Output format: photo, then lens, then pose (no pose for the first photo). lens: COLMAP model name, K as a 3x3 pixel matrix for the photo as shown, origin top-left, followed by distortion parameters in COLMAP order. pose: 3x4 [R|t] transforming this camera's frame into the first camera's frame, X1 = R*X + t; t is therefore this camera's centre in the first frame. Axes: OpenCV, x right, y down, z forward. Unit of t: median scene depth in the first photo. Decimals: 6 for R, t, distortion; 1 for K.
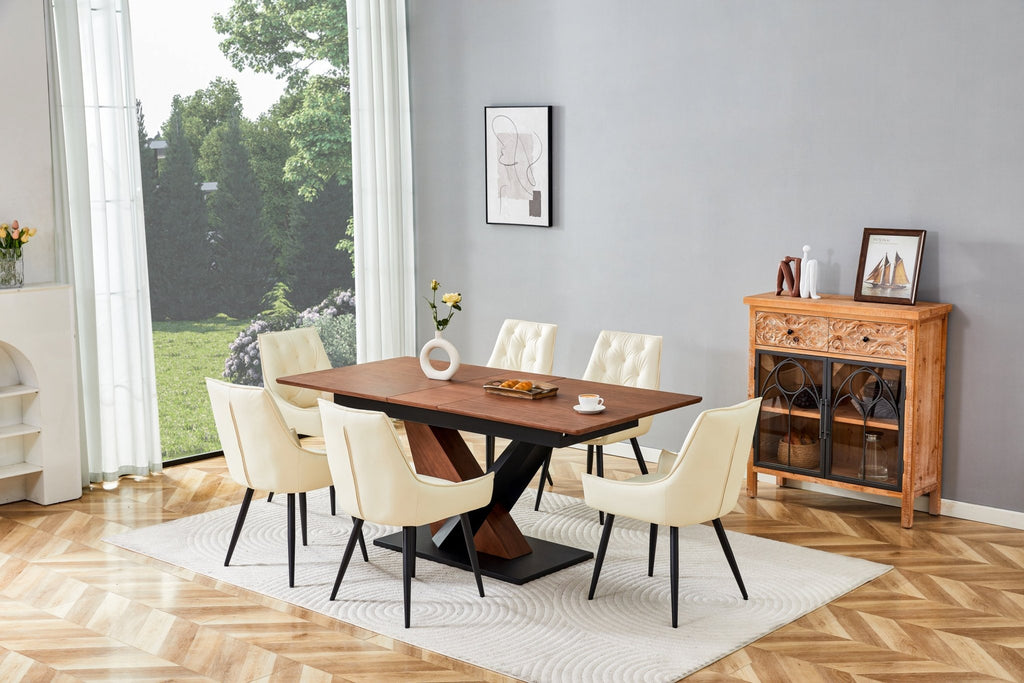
lens RADIAL K [[1411.9, 0, 510.1], [0, 1411.9, 340.8], [0, 0, 1]] dist [0.077472, 0.053838]
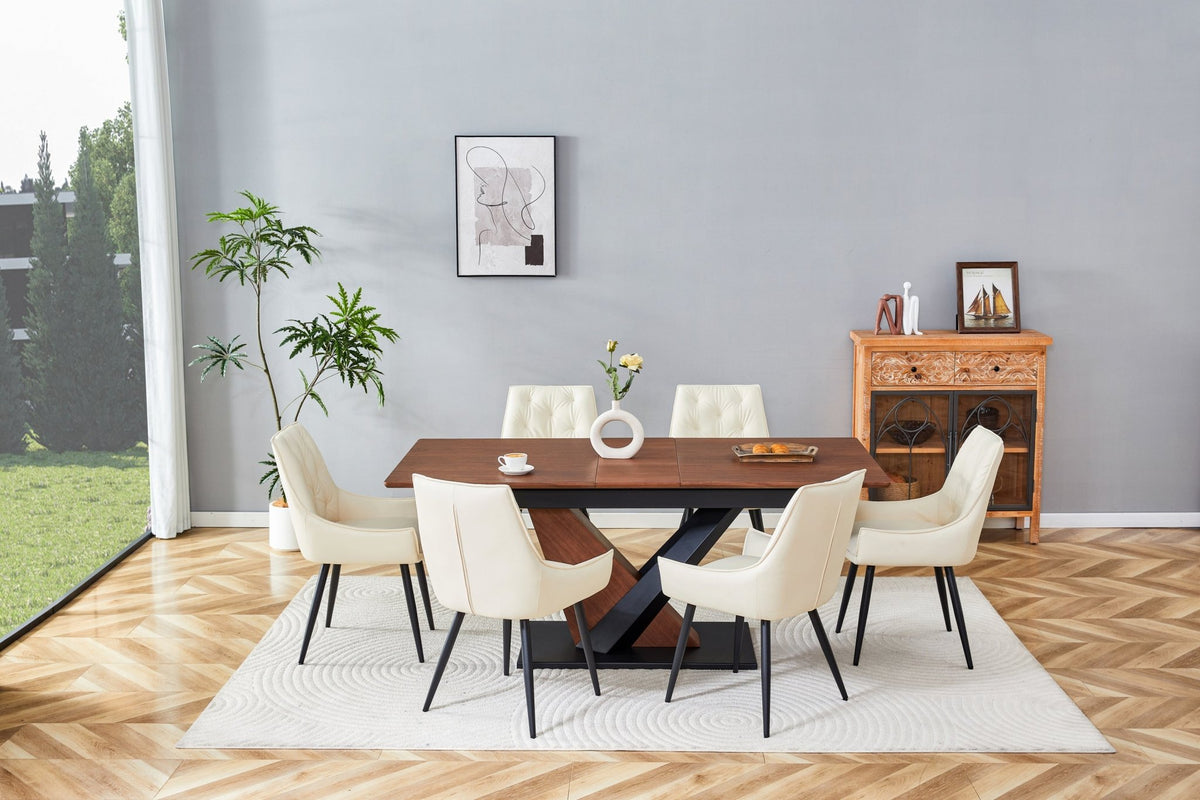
lens RADIAL K [[1394.0, 0, 577.3], [0, 1394.0, 516.9], [0, 0, 1]] dist [0.086384, 0.012086]
pose [[0.745820, -0.149553, 0.649143, -0.662244], [0.089840, 0.988152, 0.124436, -0.049225], [-0.660062, -0.034488, 0.750419, 0.409391]]
